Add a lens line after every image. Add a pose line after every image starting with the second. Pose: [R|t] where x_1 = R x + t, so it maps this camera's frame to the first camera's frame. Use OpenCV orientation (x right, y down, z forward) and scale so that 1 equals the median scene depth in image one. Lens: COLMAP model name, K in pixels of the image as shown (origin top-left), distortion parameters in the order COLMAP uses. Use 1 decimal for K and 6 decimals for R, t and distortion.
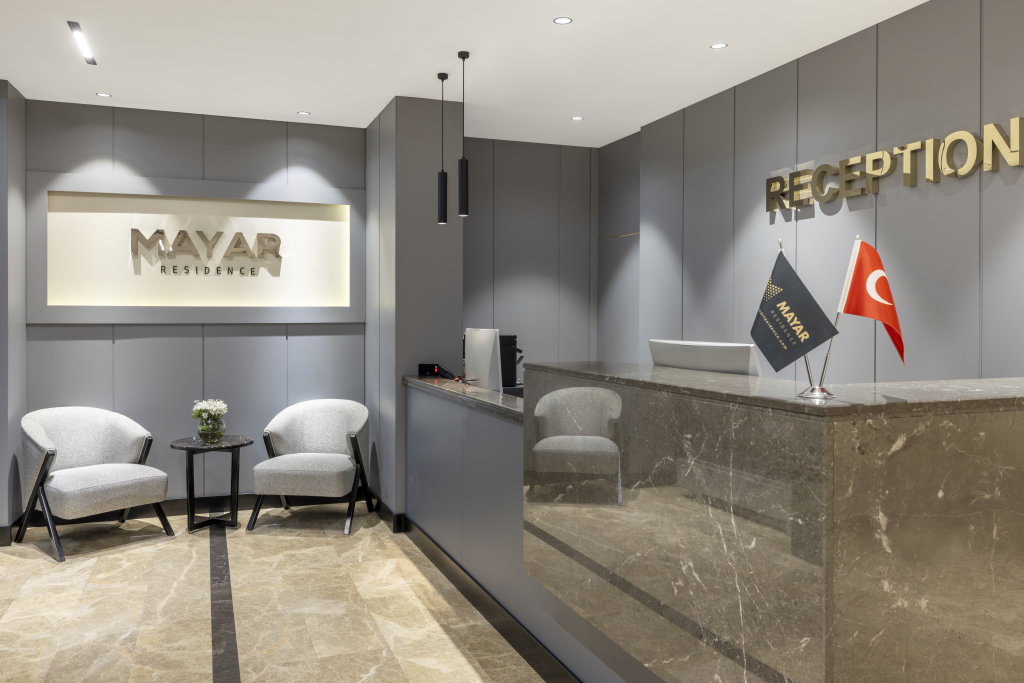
lens RADIAL K [[787.8, 0, 496.0], [0, 787.8, 321.5], [0, 0, 1]] dist [0.005127, -0.002652]
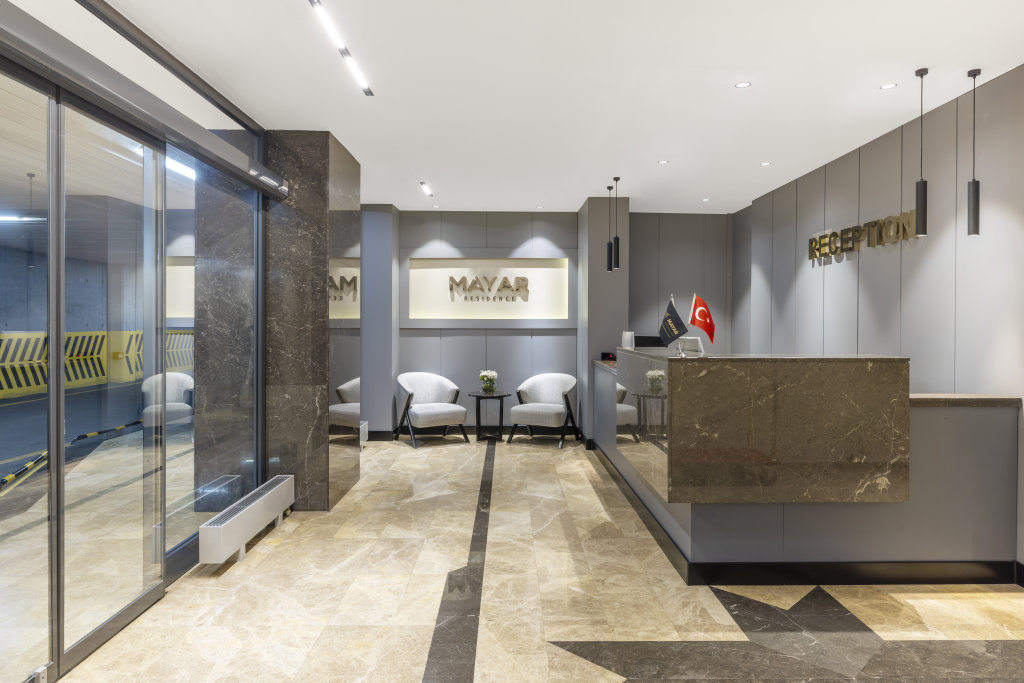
lens RADIAL K [[637.4, 0, 516.7], [0, 637.4, 332.6], [0, 0, 1]] dist [-0.001101, -0.000299]
pose [[0.942666, 0.006119, -0.333682, 0.201038], [-0.004205, 0.999970, 0.006458, 0.002372], [0.333712, -0.004685, 0.942663, -0.387105]]
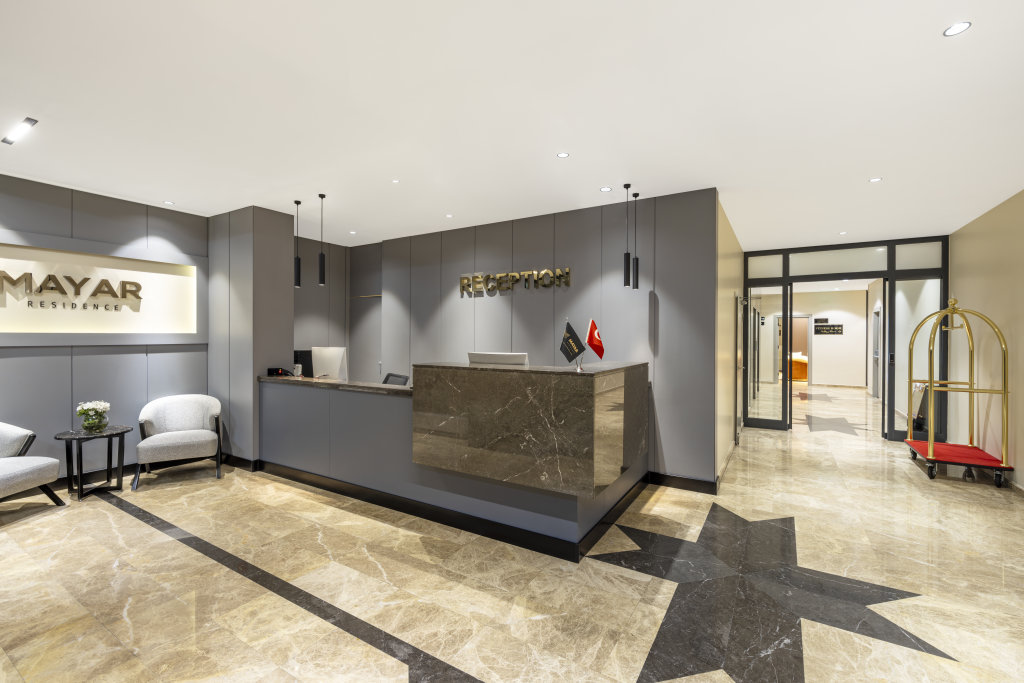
lens RADIAL K [[441.9, 0, 512.9], [0, 441.9, 340.7], [0, 0, 1]] dist [-0.000269, 0.000677]
pose [[0.785725, -0.005547, 0.618551, -0.284190], [0.002115, 0.999978, 0.006281, -0.010227], [-0.618572, -0.003627, 0.785720, -0.058162]]
